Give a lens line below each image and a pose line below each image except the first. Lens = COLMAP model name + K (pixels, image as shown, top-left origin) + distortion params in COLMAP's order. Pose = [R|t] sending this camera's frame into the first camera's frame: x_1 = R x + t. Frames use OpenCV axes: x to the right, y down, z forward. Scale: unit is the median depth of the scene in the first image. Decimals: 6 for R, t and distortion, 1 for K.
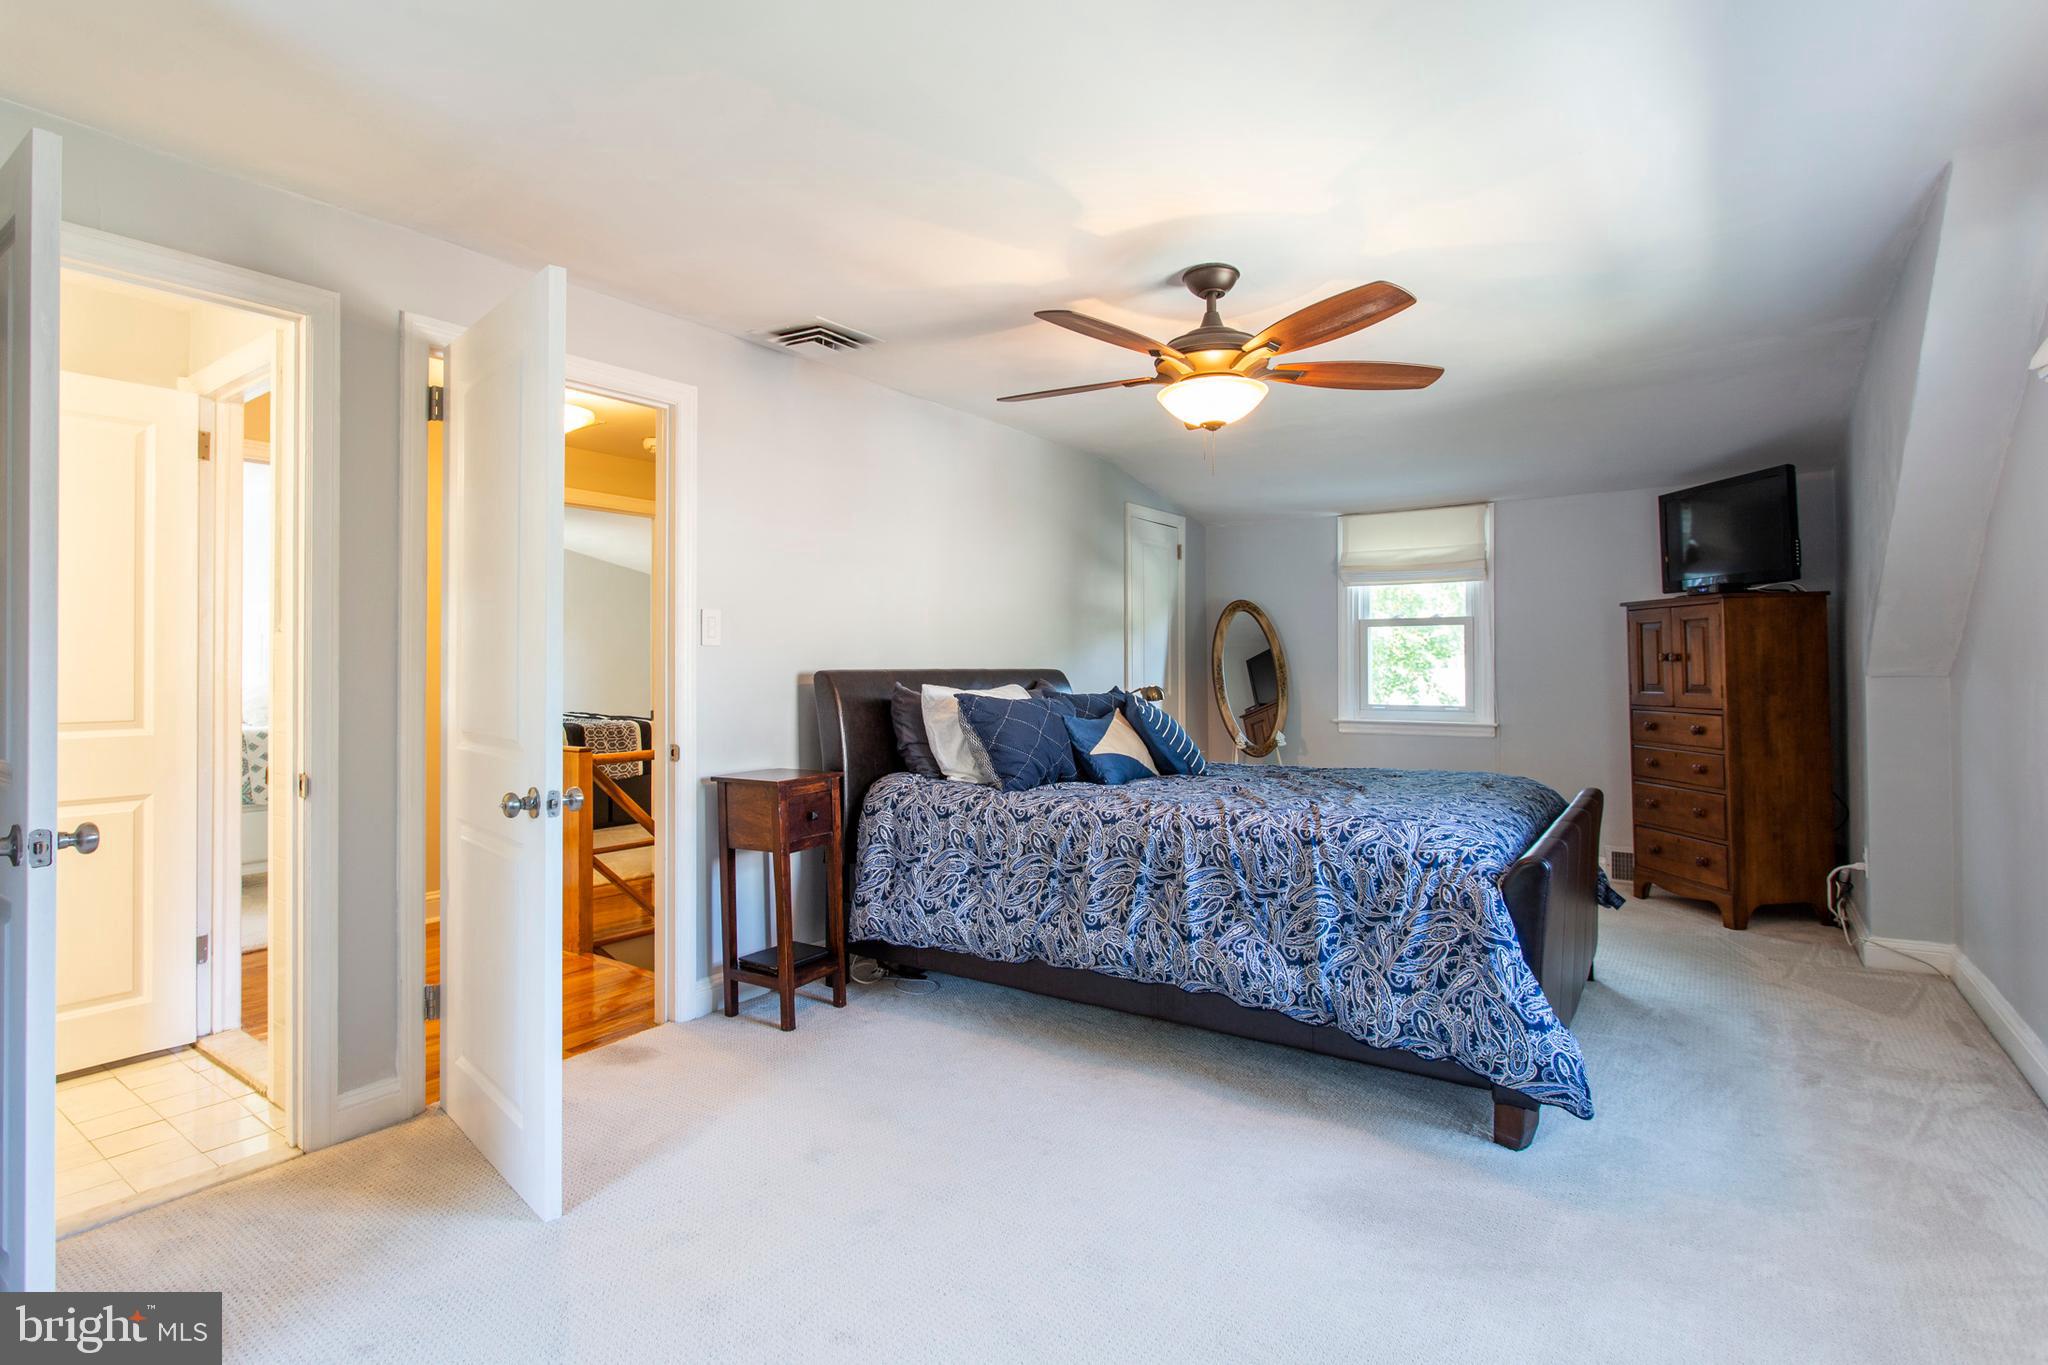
lens RADIAL K [[995.9, 0, 1022.6], [0, 995.9, 668.9], [0, 0, 1]] dist [0.002848, 0.003623]
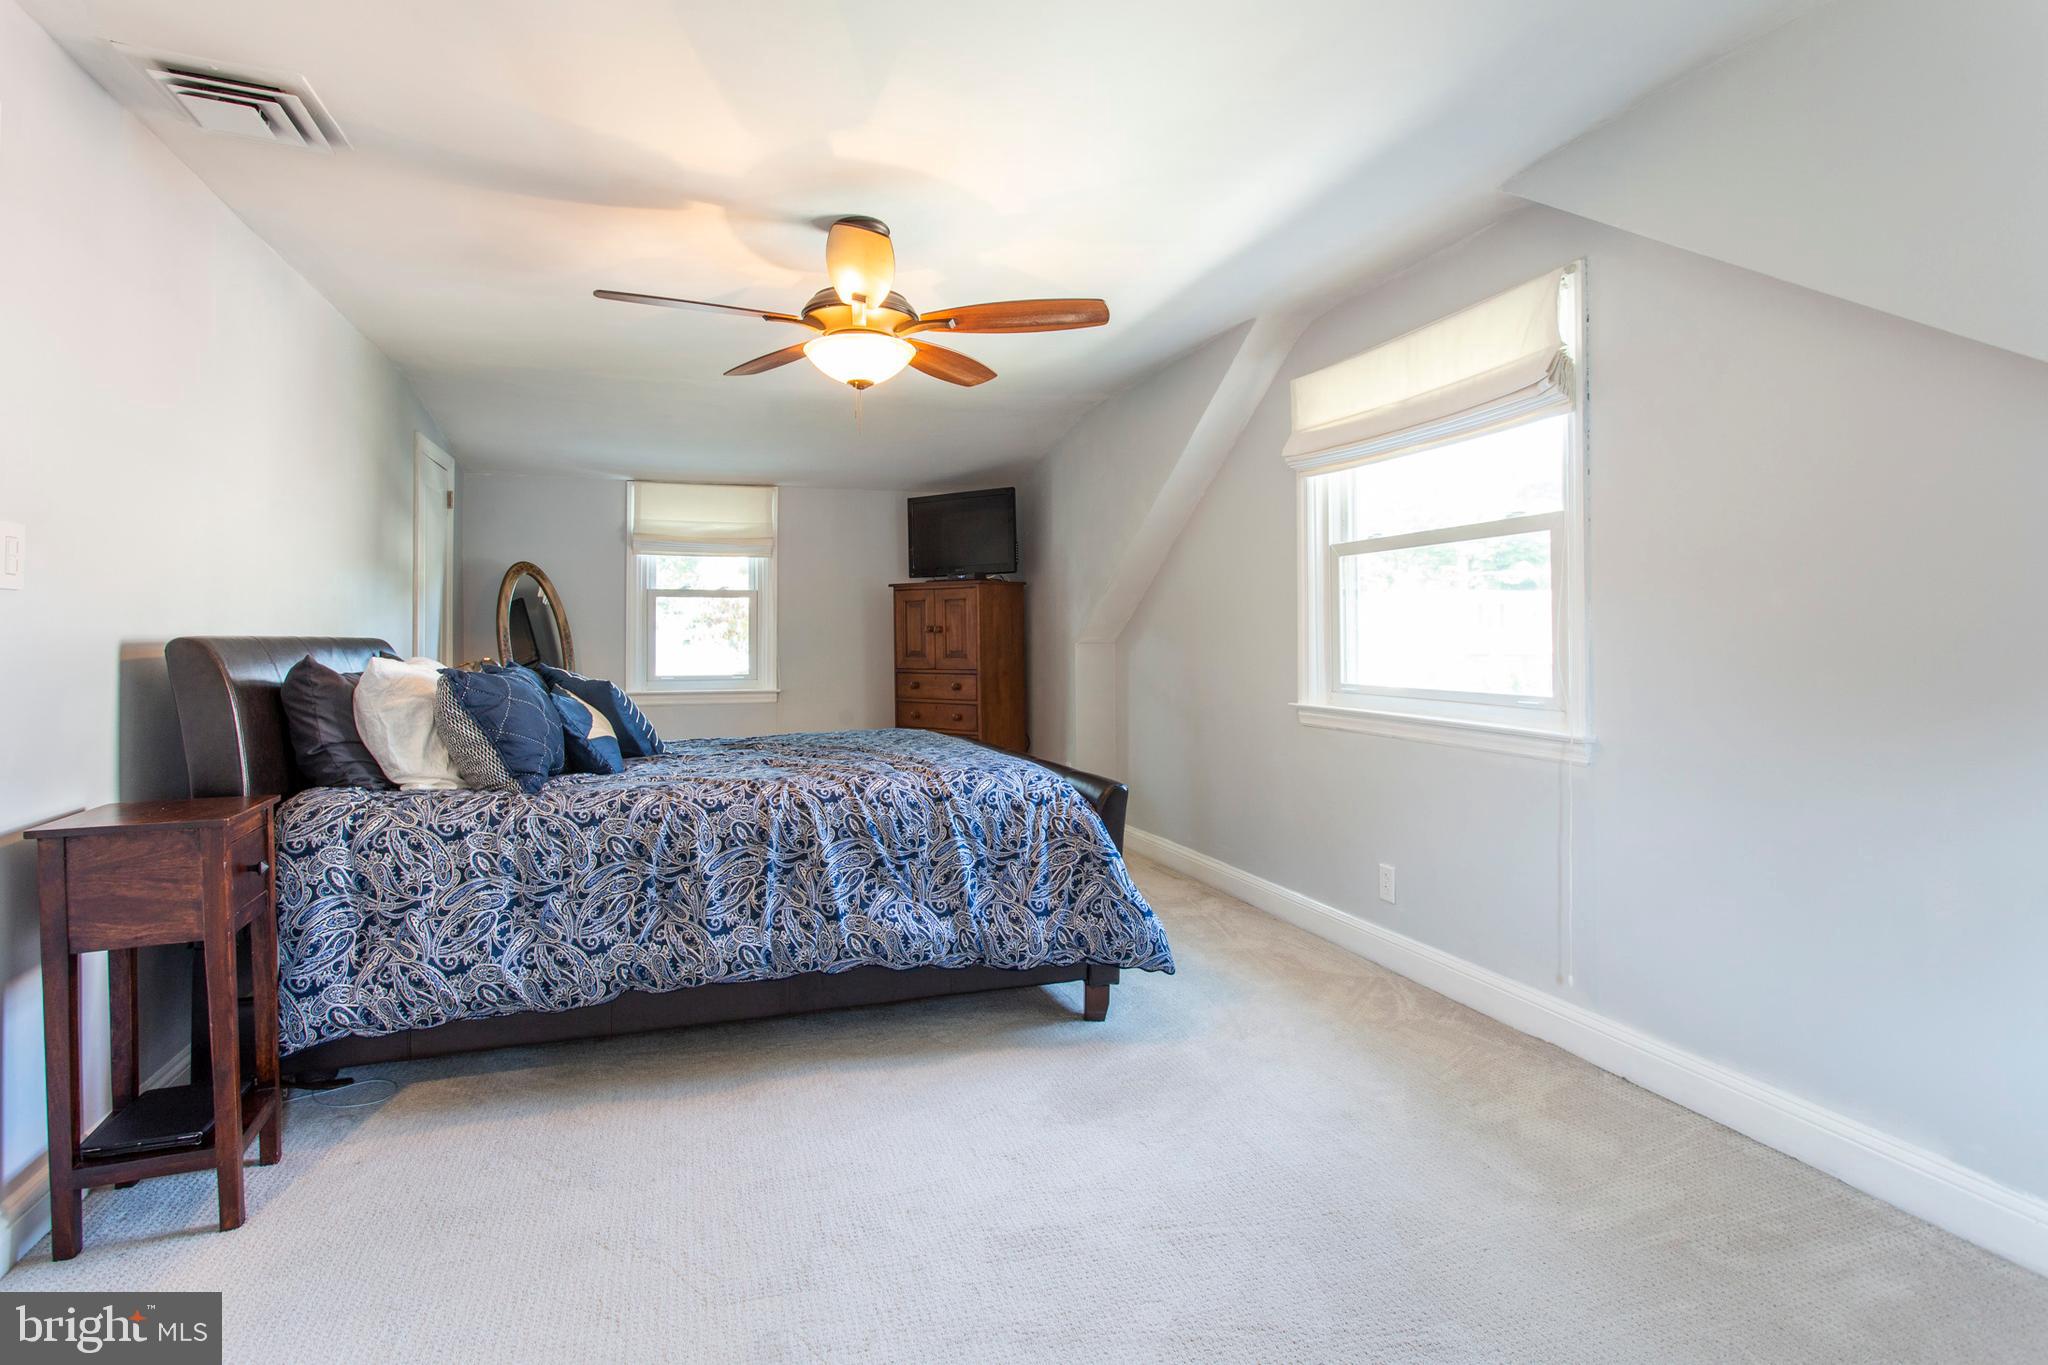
lens RADIAL K [[995.9, 0, 991.2], [0, 995.9, 645.3], [0, 0, 1]] dist [0.002848, 0.003623]
pose [[0.620180, -0.003667, 0.784451, -0.429146], [0.002326, 0.999993, 0.002835, 0.007238], [-0.784456, 0.000067, 0.620184, 0.257010]]
